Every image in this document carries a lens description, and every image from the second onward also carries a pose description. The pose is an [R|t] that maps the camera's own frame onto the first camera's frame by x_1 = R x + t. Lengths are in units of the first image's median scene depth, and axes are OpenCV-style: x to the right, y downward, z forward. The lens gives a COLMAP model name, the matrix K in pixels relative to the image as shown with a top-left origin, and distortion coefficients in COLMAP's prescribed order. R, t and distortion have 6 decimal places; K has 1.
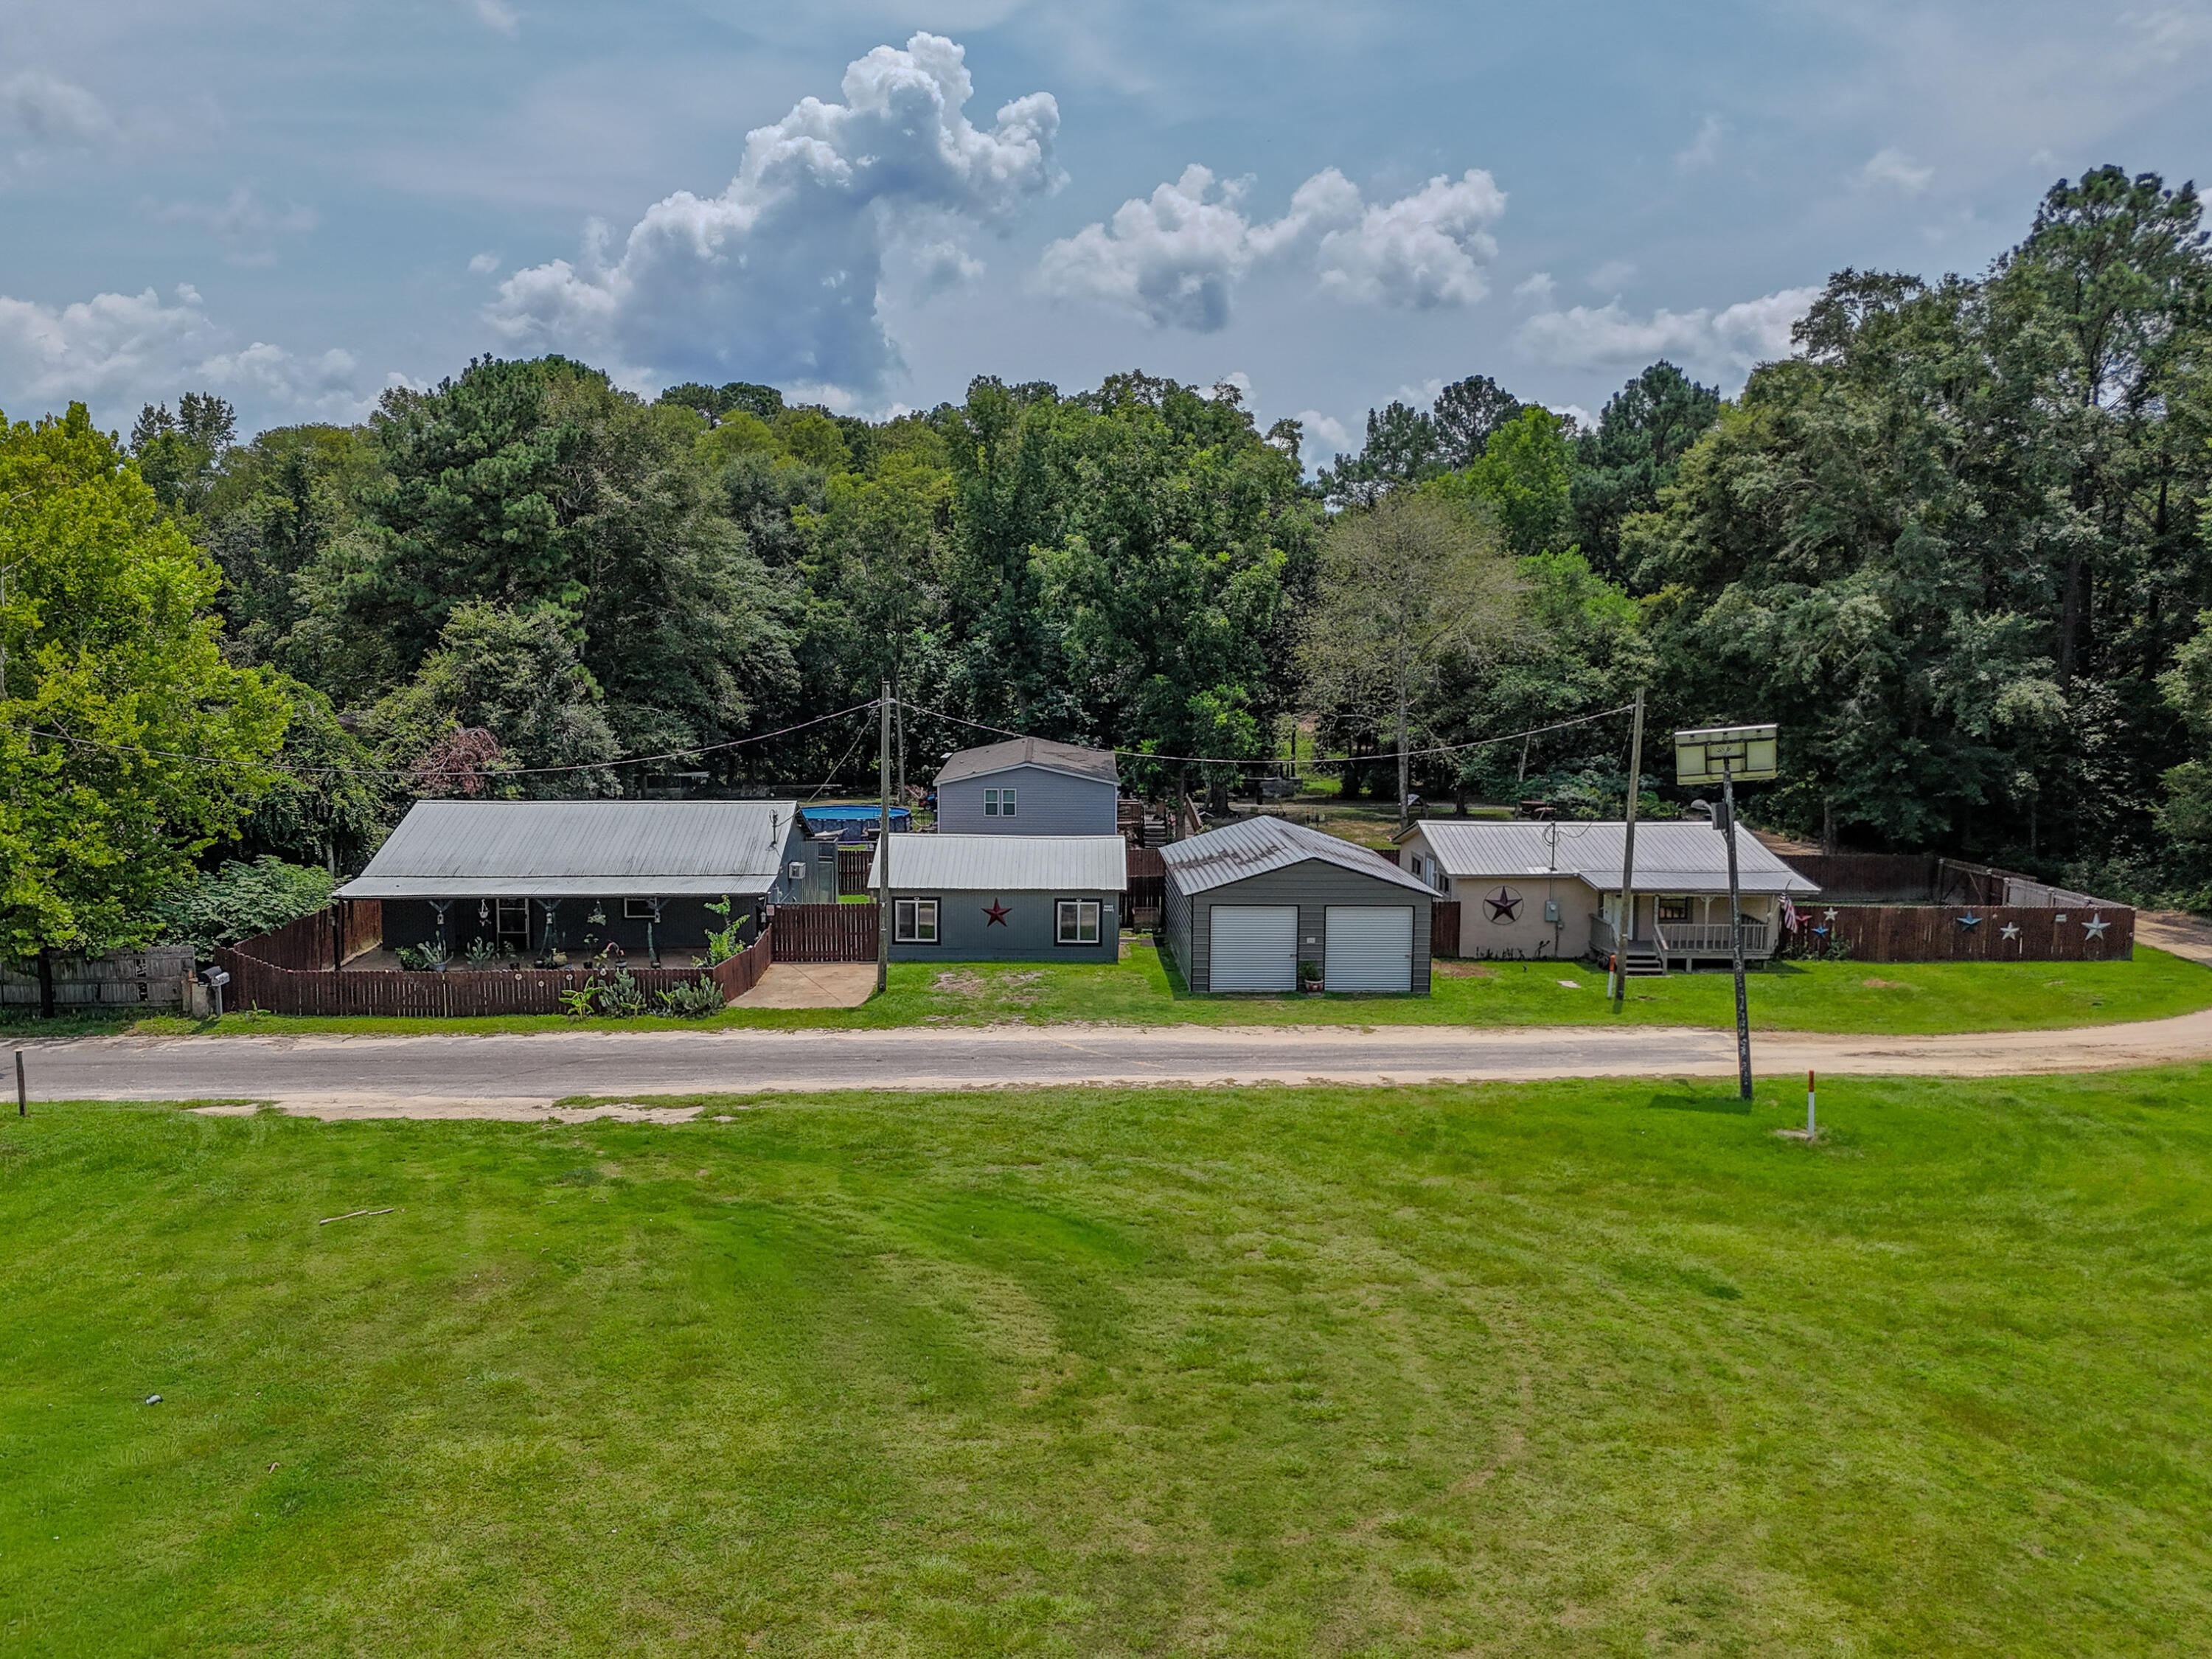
lens RADIAL K [[1697.1, 0, 1106.0], [0, 1697.1, 829.5], [0, 0, 1]] dist [0.041294, -0.001328]
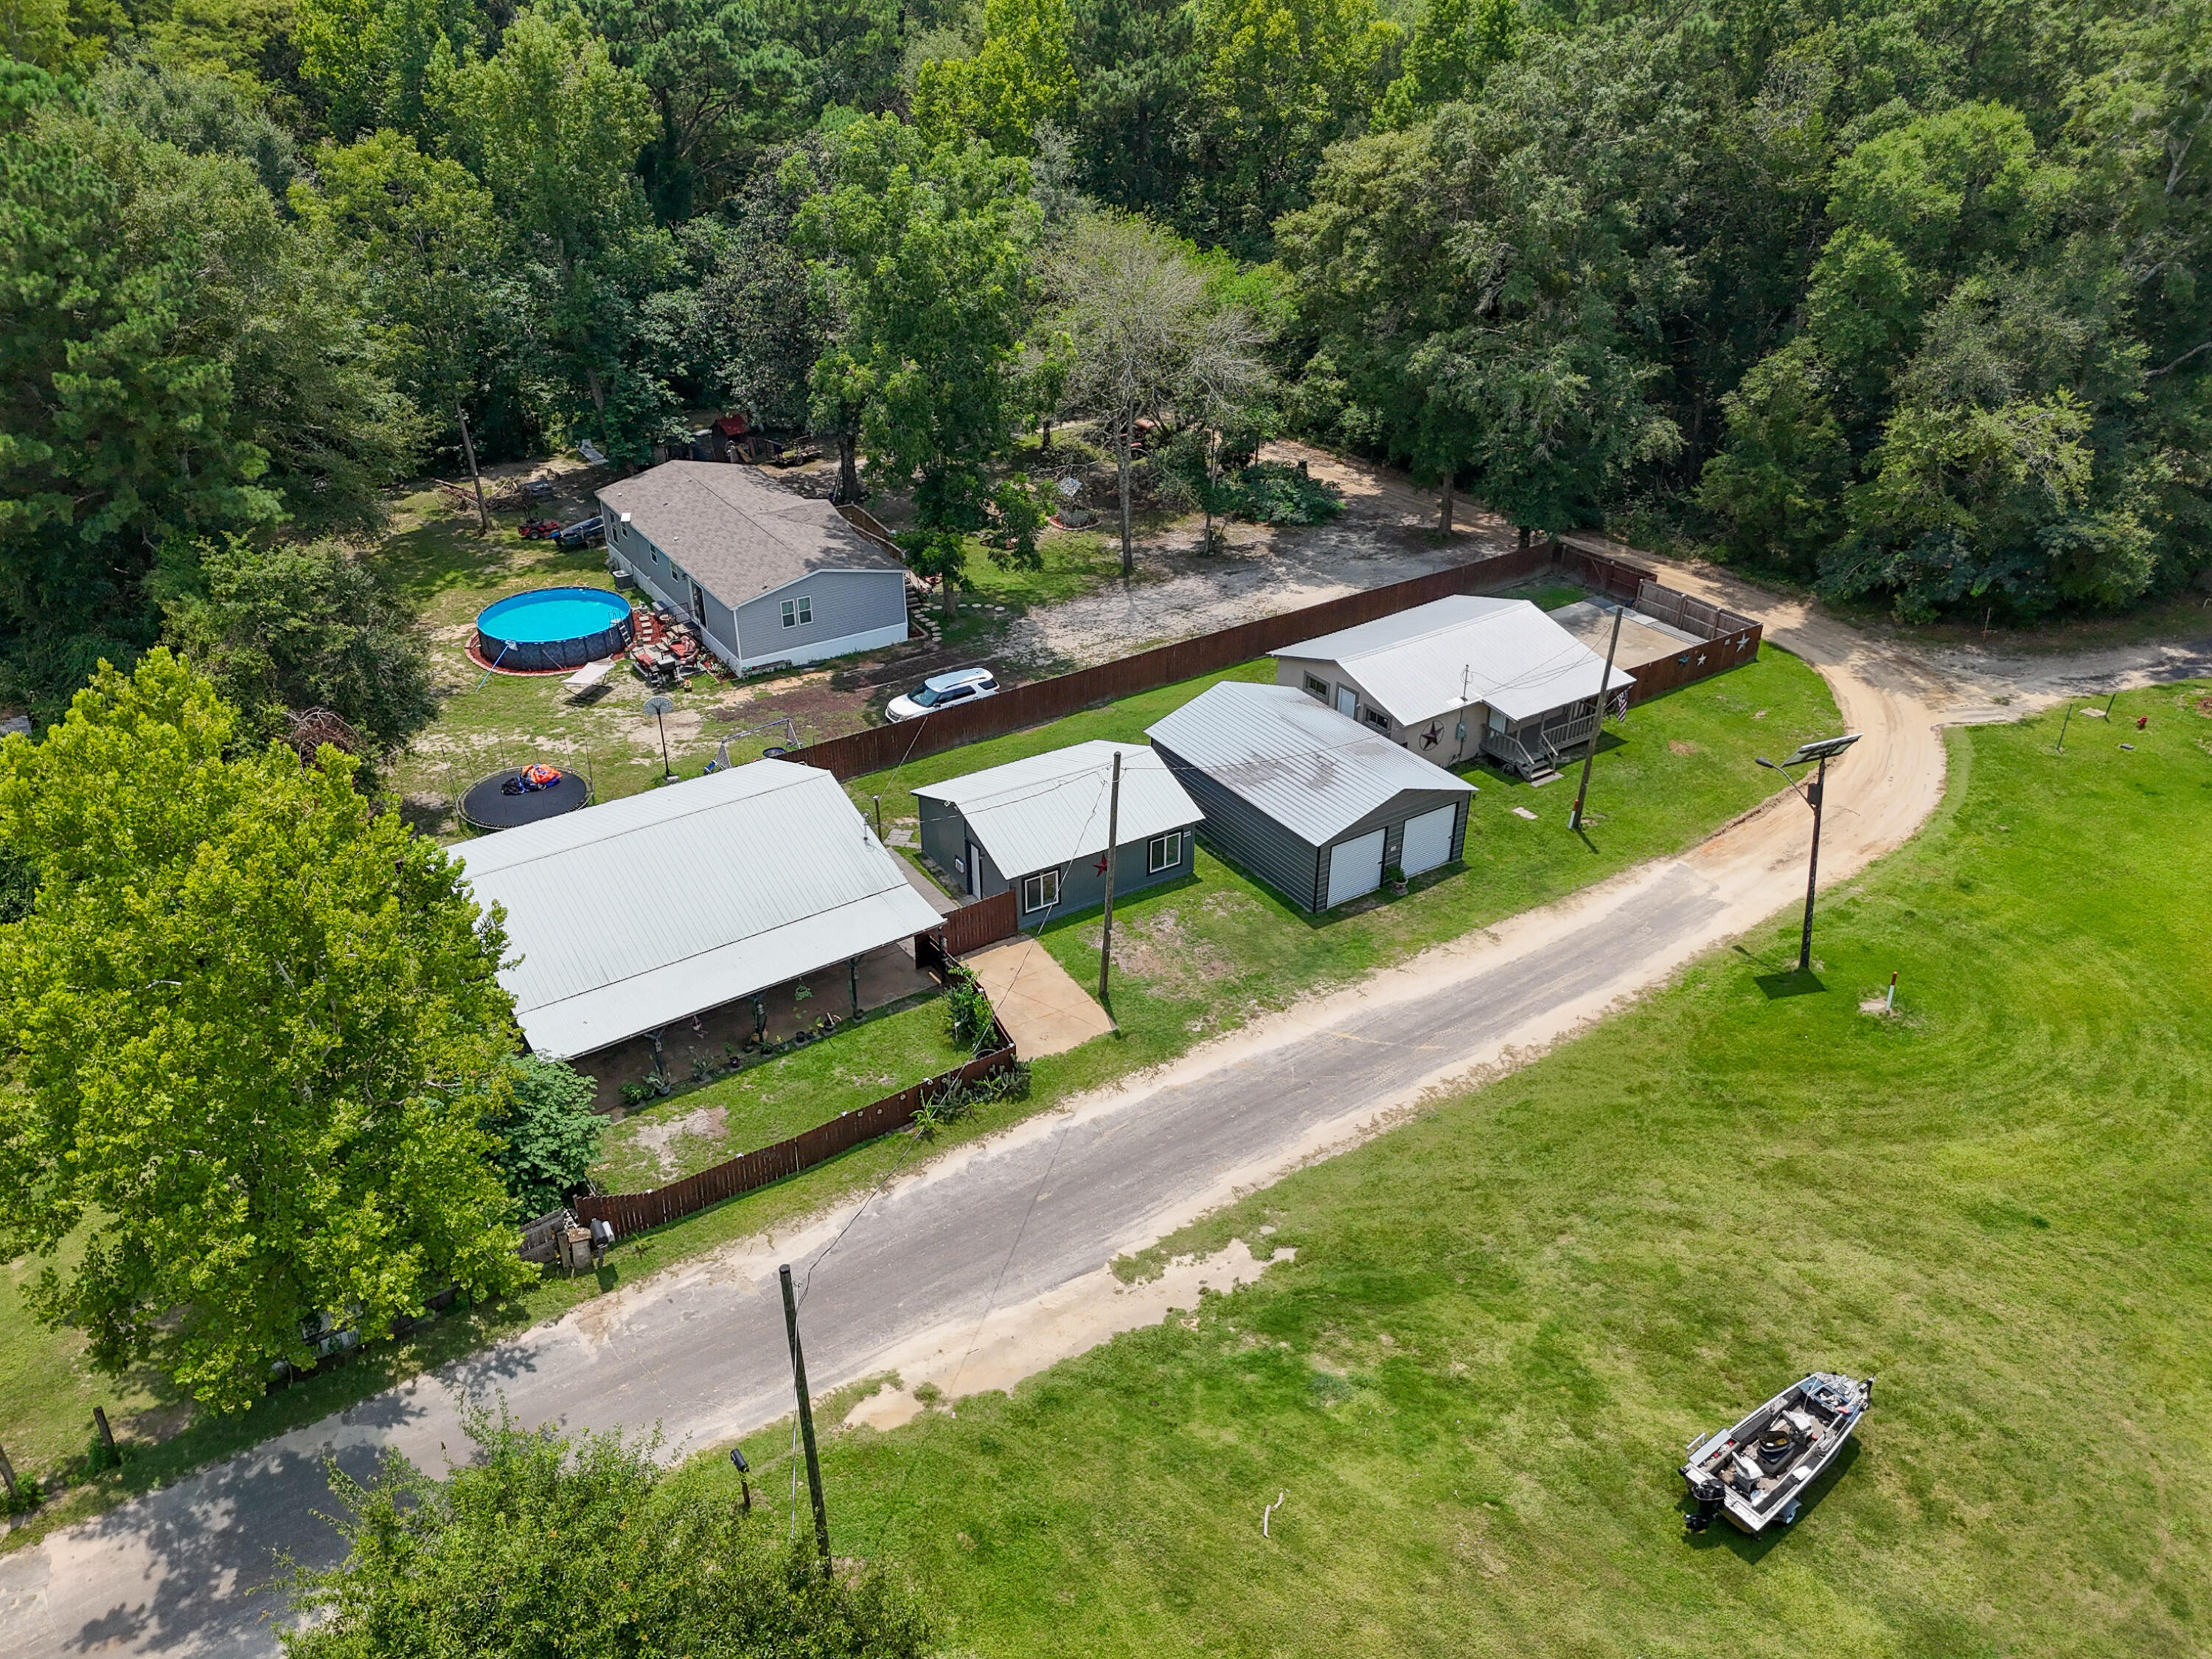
lens RADIAL K [[1697.1, 0, 1106.0], [0, 1697.1, 829.5], [0, 0, 1]] dist [0.041294, -0.001328]
pose [[0.851947, -0.252316, 0.458828, -0.653115], [0.051483, 0.912365, 0.406129, -0.483864], [-0.521091, -0.322378, 0.790276, 0.171218]]
